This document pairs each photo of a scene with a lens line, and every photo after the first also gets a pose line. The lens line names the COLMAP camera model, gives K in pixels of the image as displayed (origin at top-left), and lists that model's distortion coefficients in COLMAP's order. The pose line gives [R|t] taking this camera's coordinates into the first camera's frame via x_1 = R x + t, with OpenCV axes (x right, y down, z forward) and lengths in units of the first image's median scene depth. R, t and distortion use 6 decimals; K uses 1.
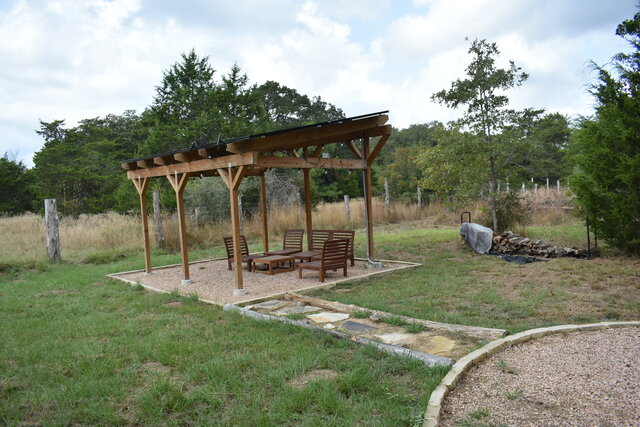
lens RADIAL K [[495.0, 0, 320.1], [0, 495.0, 213.4], [0, 0, 1]] dist [-0.012891, 0.013322]
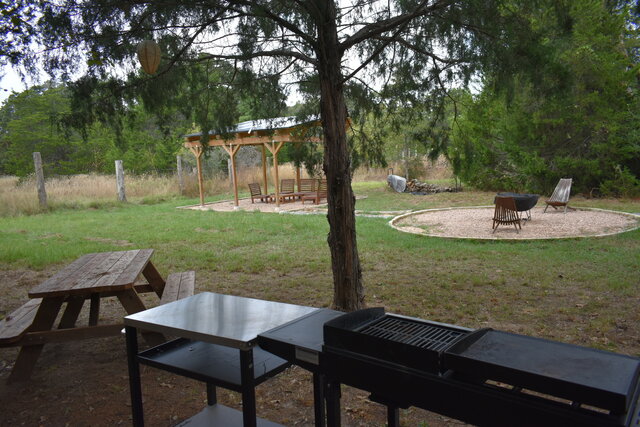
lens RADIAL K [[495.0, 0, 319.6], [0, 495.0, 213.8], [0, 0, 1]] dist [-0.012891, 0.013322]
pose [[0.985868, -0.016965, 0.166663, -0.230744], [0.005083, 0.997430, 0.071463, 0.031021], [-0.167447, -0.069606, 0.983421, -0.633676]]
